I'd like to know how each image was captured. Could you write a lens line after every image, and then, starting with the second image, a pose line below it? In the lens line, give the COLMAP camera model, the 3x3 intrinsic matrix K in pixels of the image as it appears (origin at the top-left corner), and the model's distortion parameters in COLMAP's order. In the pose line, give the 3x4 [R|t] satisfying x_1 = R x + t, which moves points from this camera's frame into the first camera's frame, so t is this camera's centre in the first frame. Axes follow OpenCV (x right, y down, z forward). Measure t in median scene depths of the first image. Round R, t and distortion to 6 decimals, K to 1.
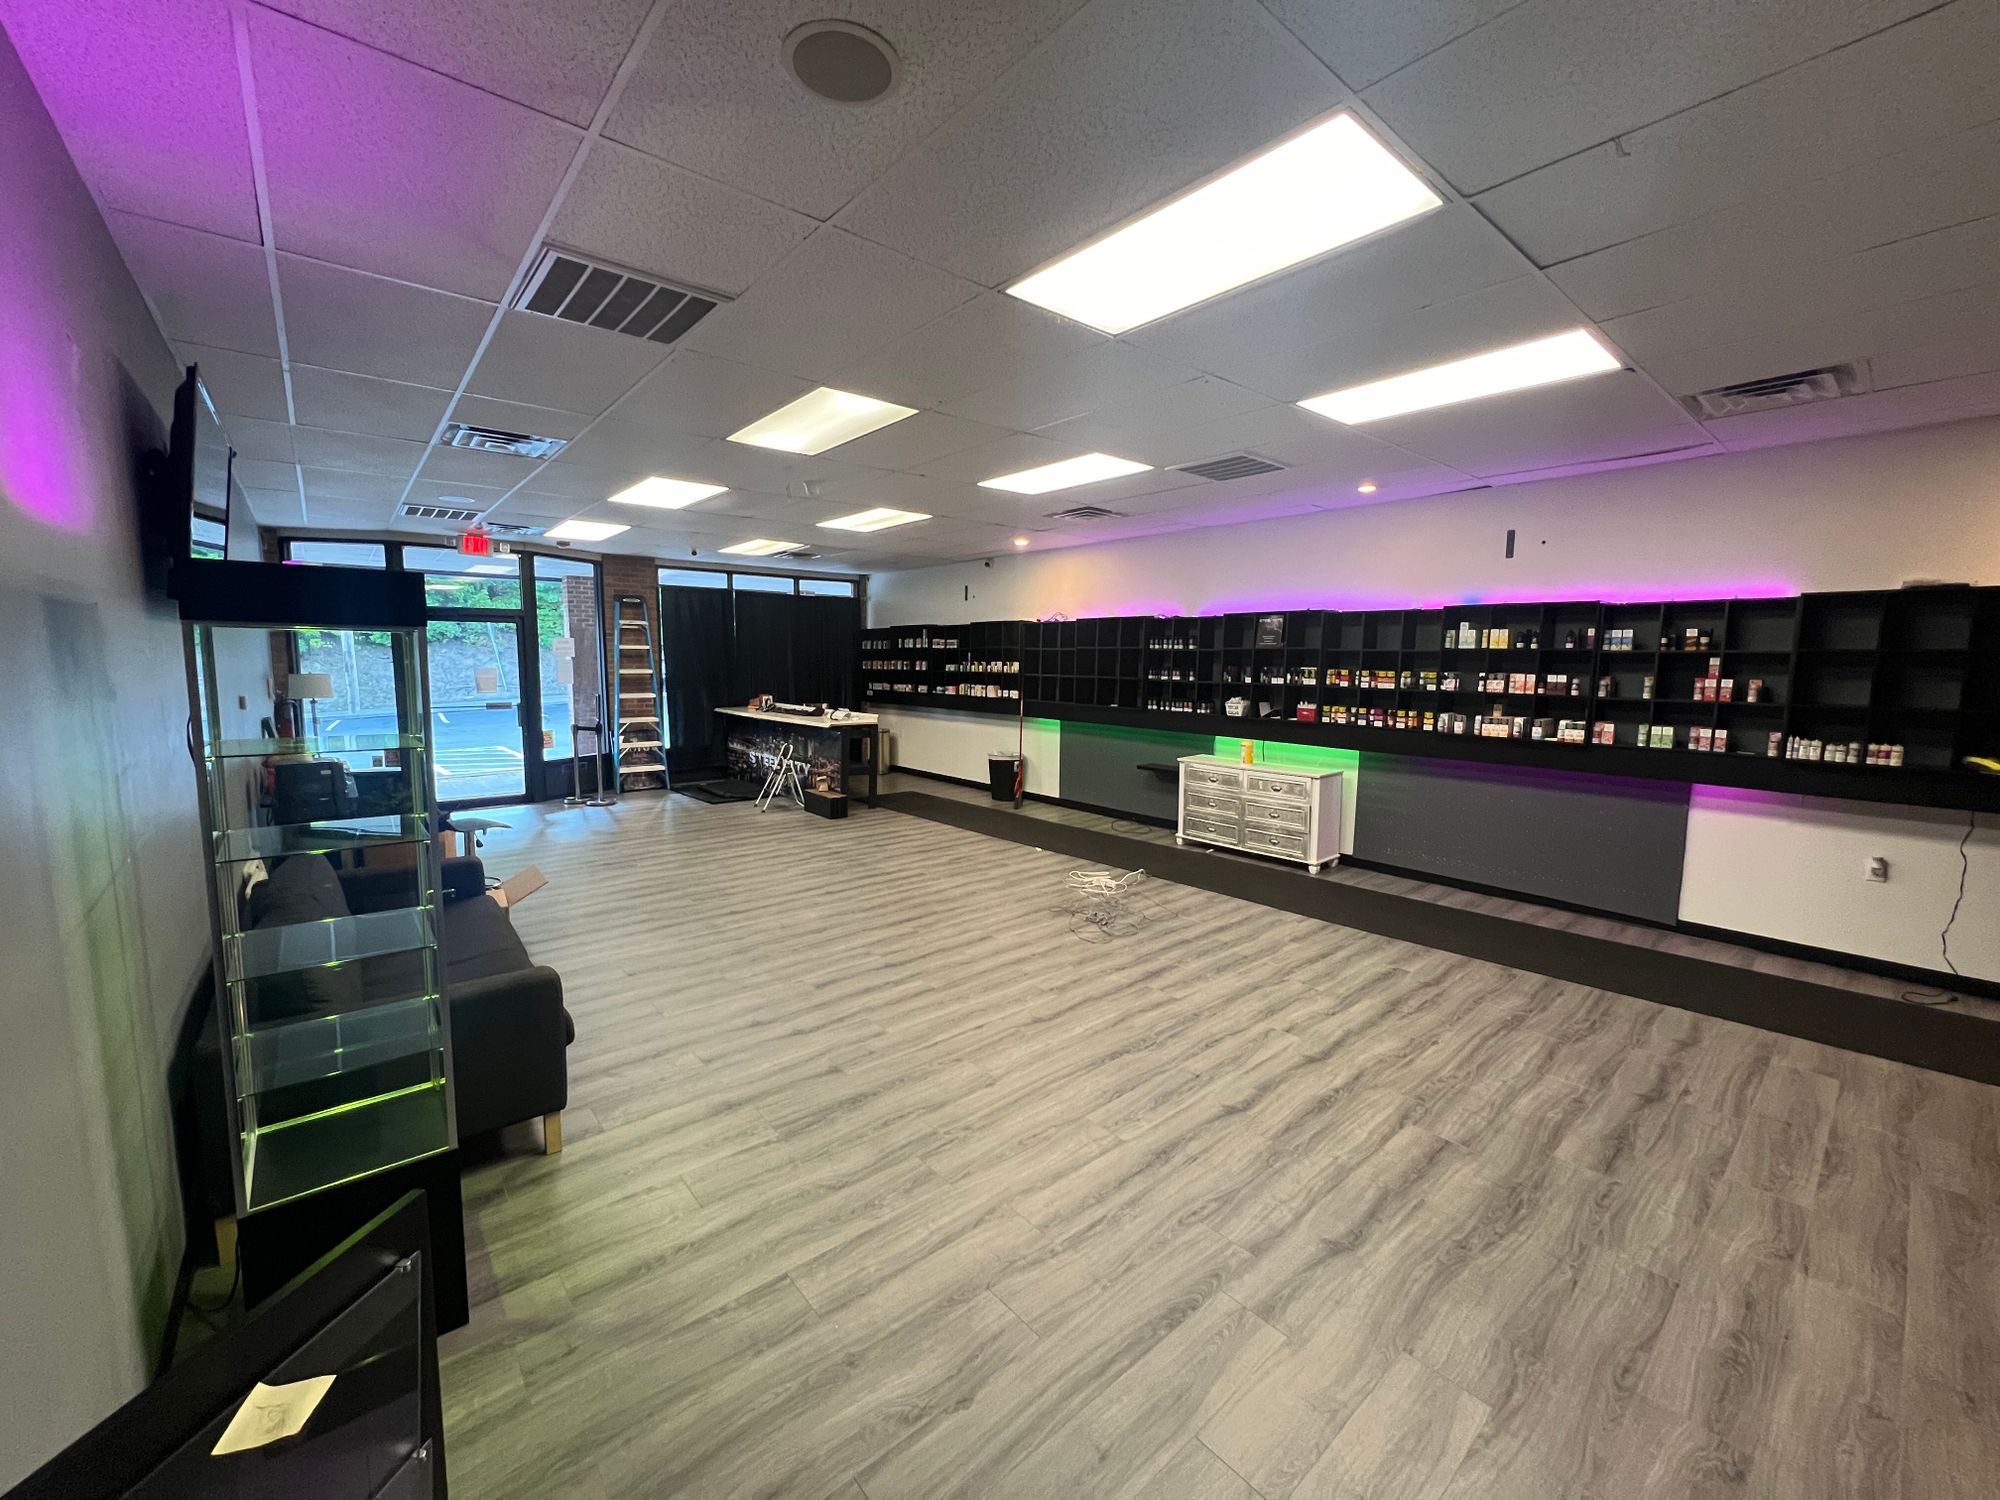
lens RADIAL K [[797.6, 0, 994.8], [0, 797.6, 744.4], [0, 0, 1]] dist [-0.002513, 0.000995]
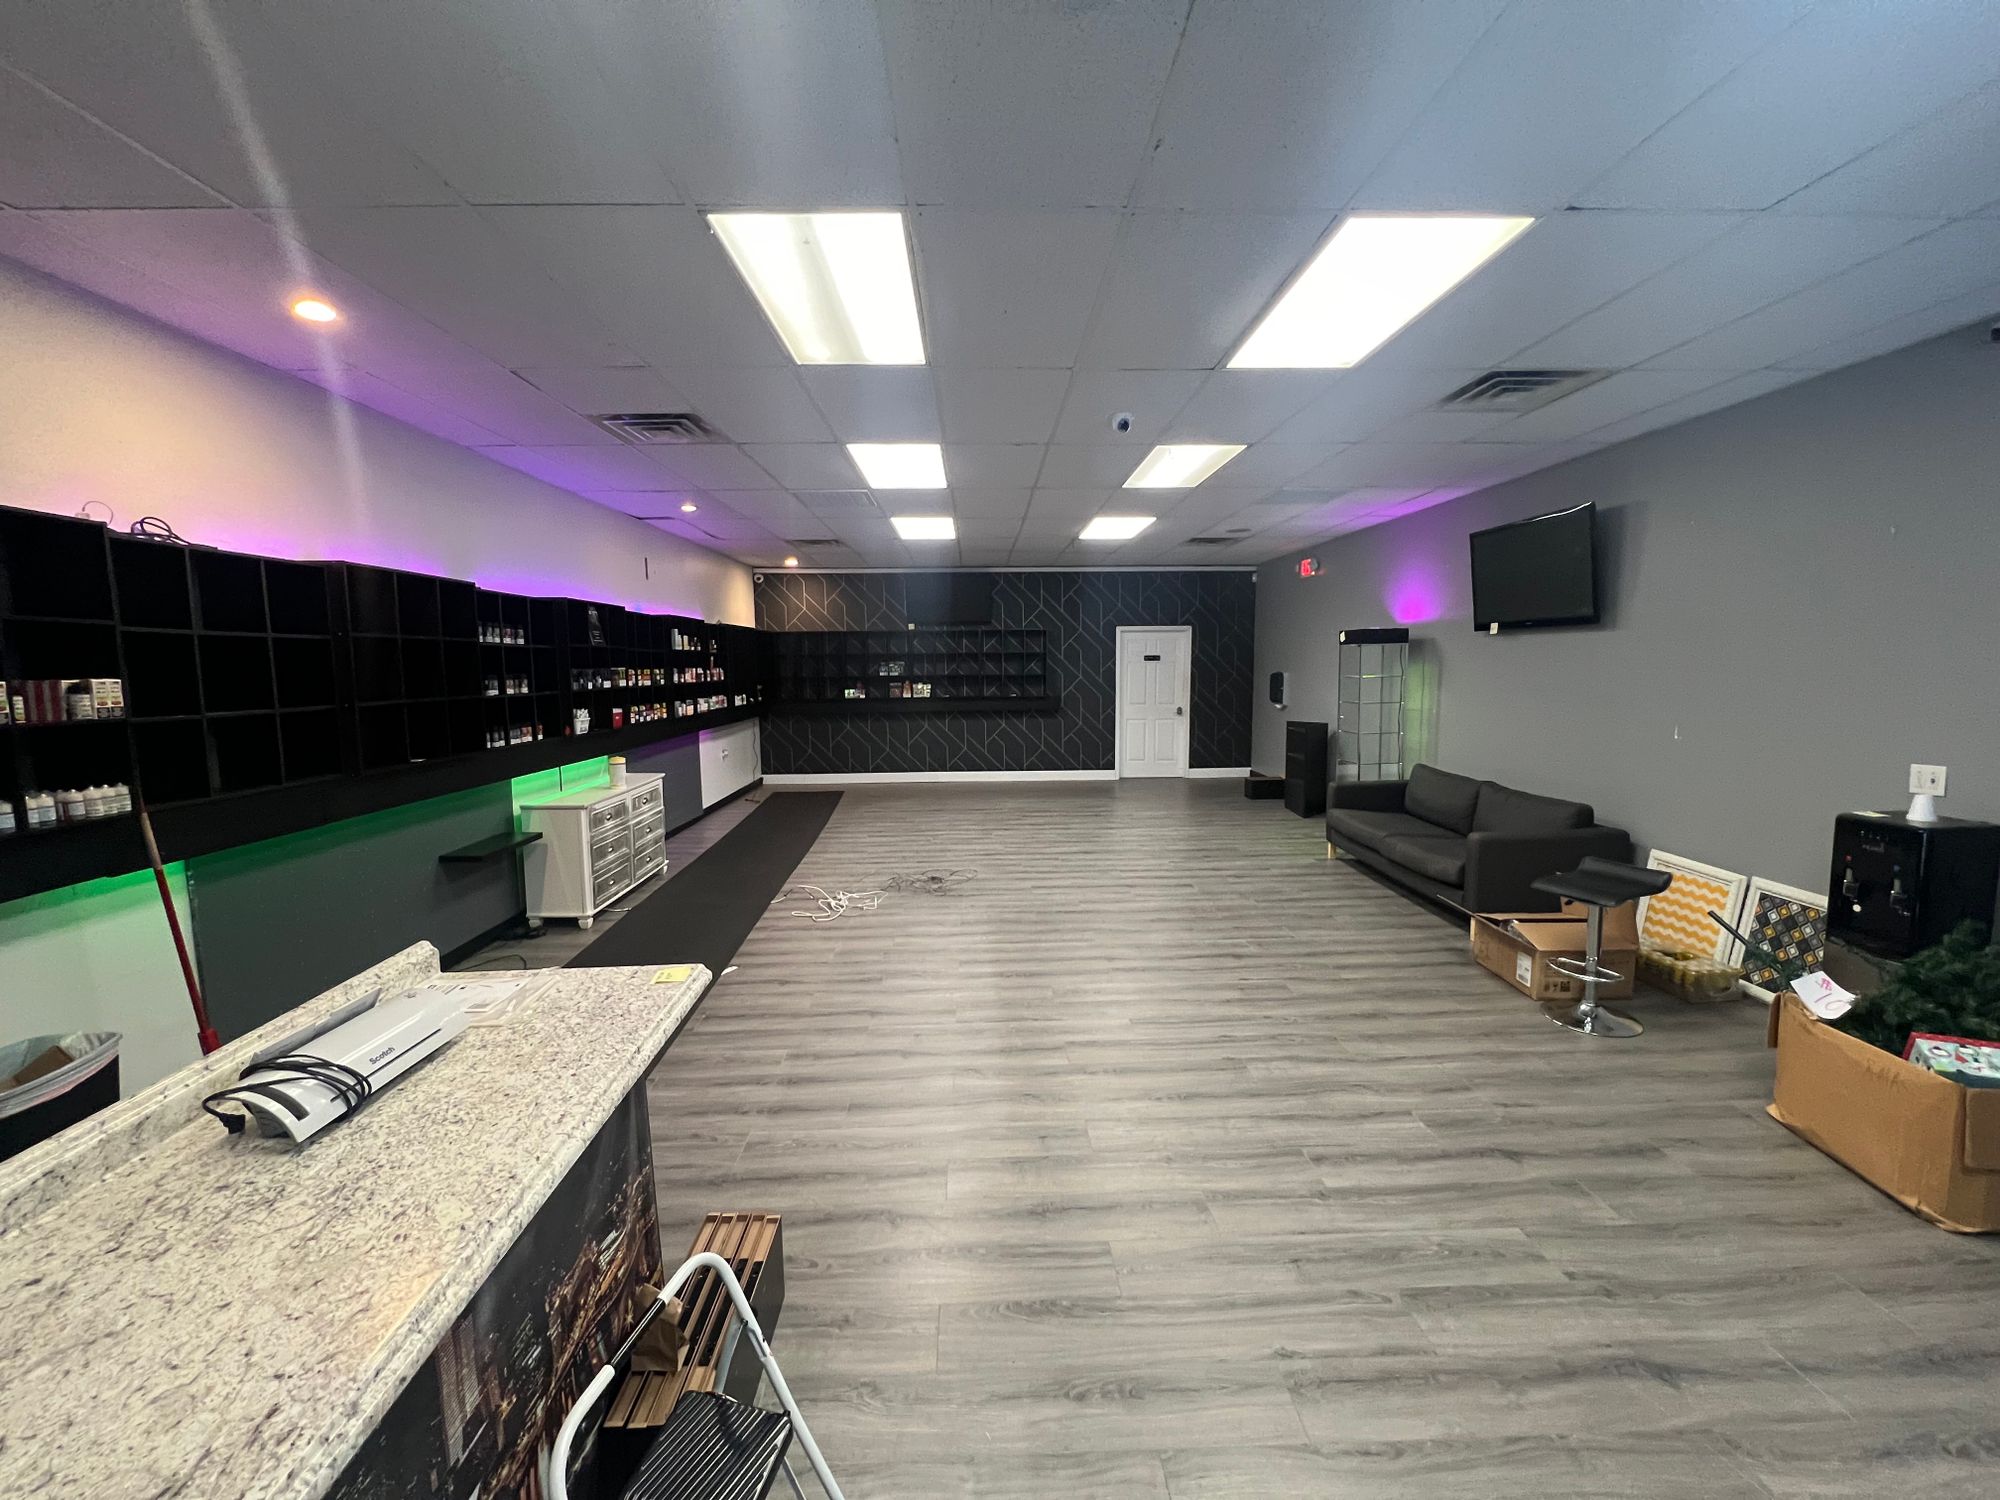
lens RADIAL K [[797.6, 0, 993.6], [0, 797.6, 744.2], [0, 0, 1]] dist [-0.002513, 0.000995]
pose [[-0.780398, -0.065349, 0.621859, -0.506541], [0.073344, 0.978092, 0.194826, -0.152441], [-0.620967, 0.197652, -0.758507, 1.398105]]
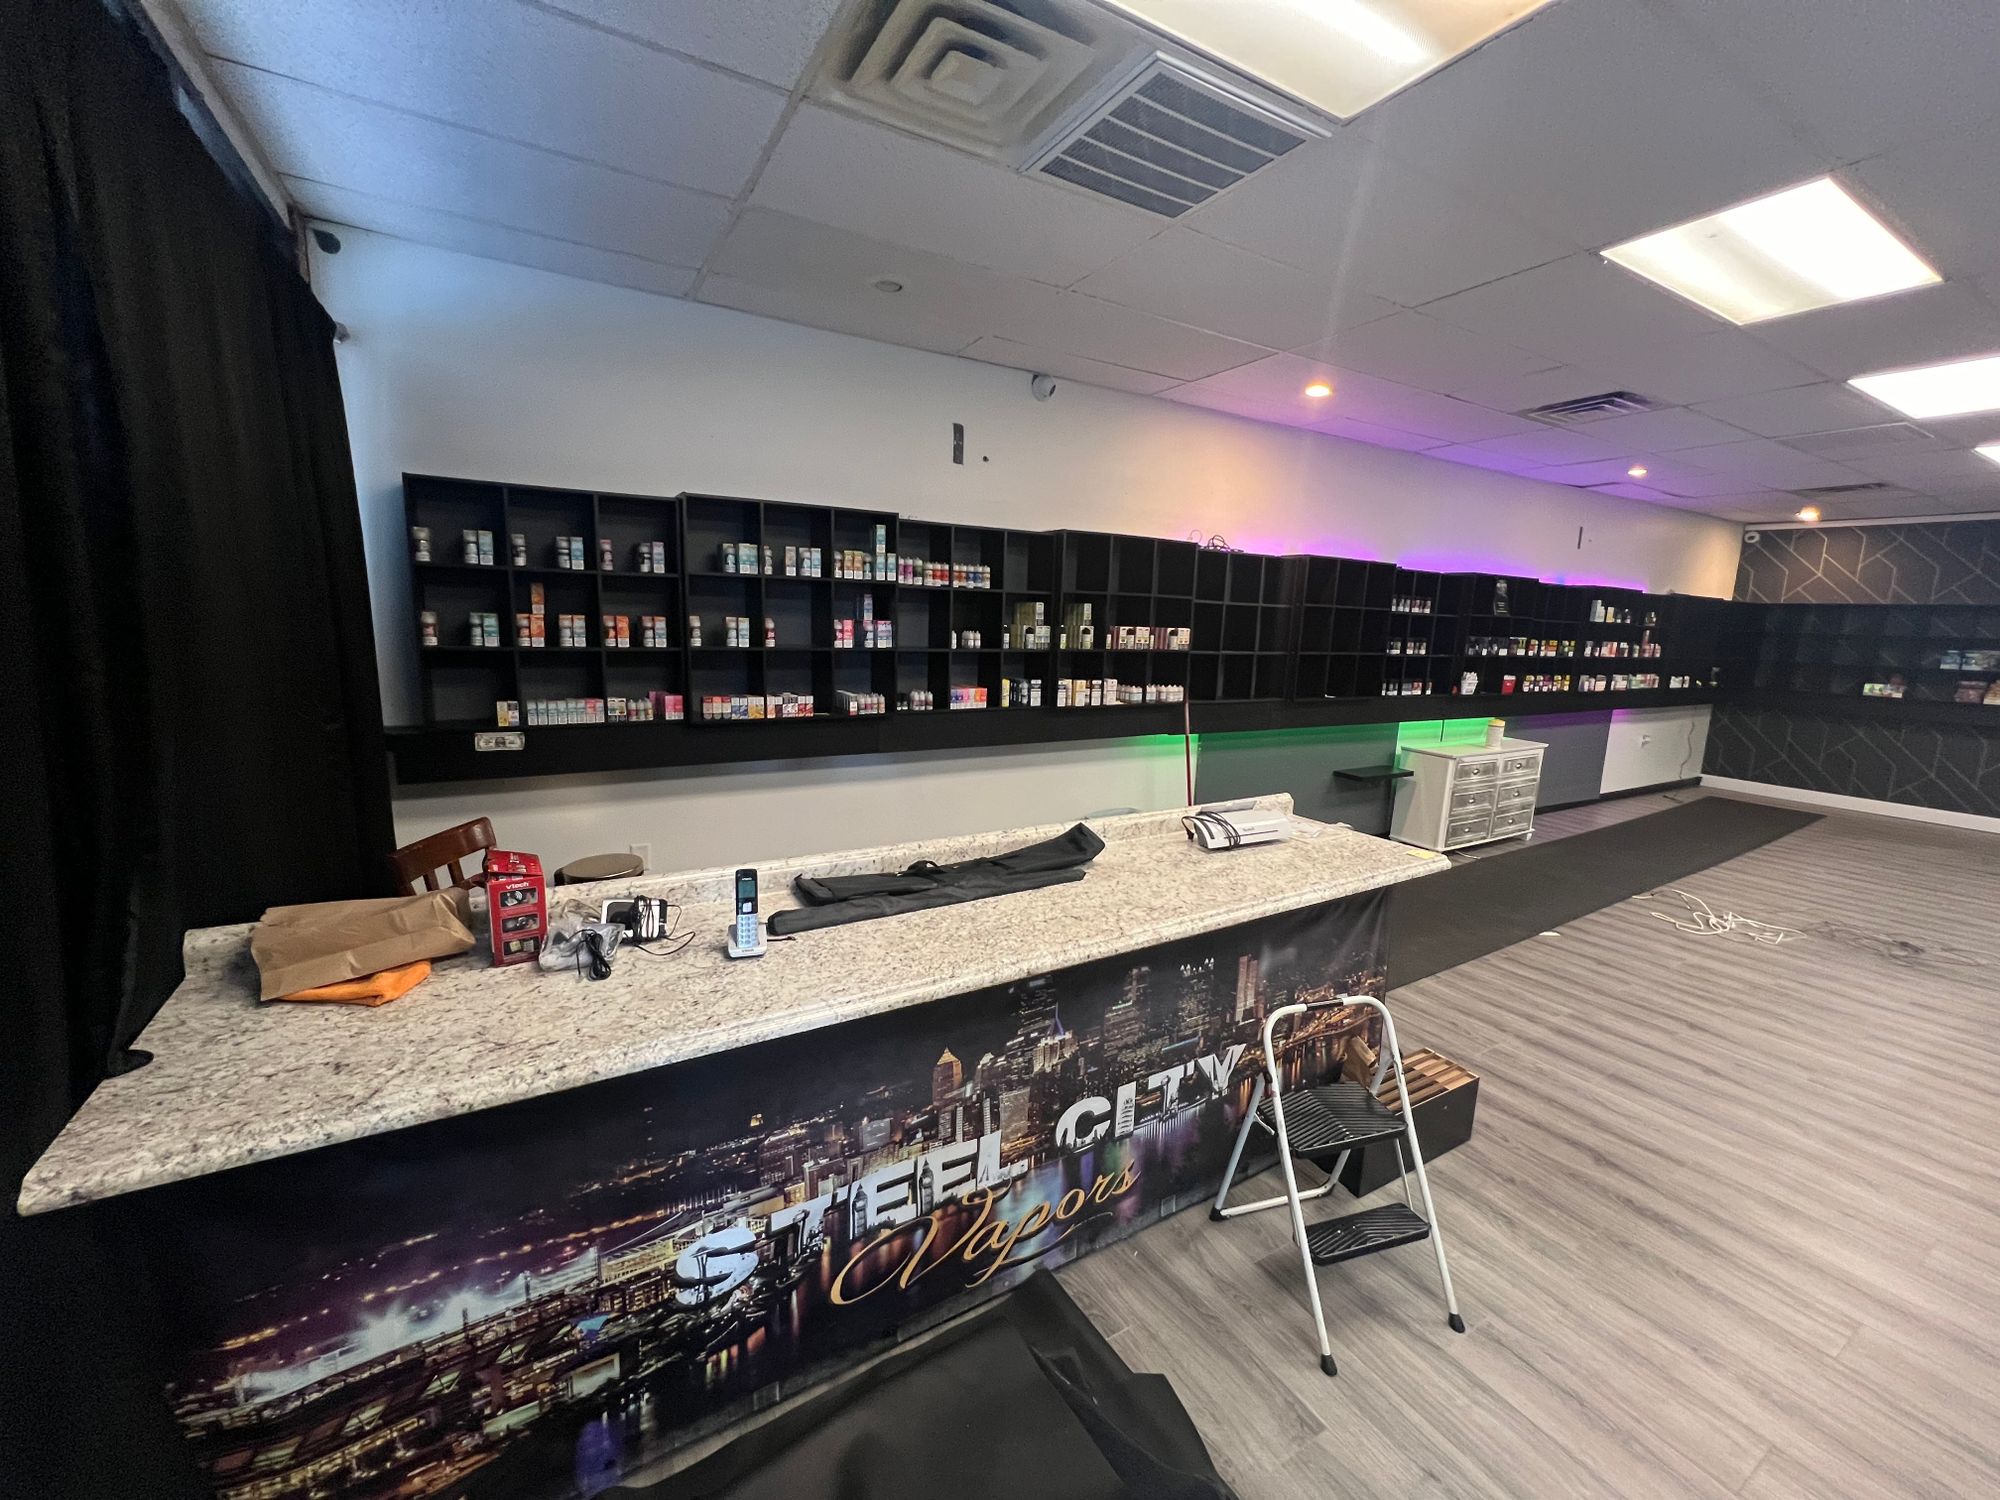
lens RADIAL K [[797.6, 0, 996.7], [0, 797.6, 743.7], [0, 0, 1]] dist [-0.002513, 0.000995]
pose [[0.173718, -0.162187, 0.971348, -0.659486], [0.075732, 0.985624, 0.151027, -0.158200], [-0.981879, 0.047326, 0.183504, 1.404699]]
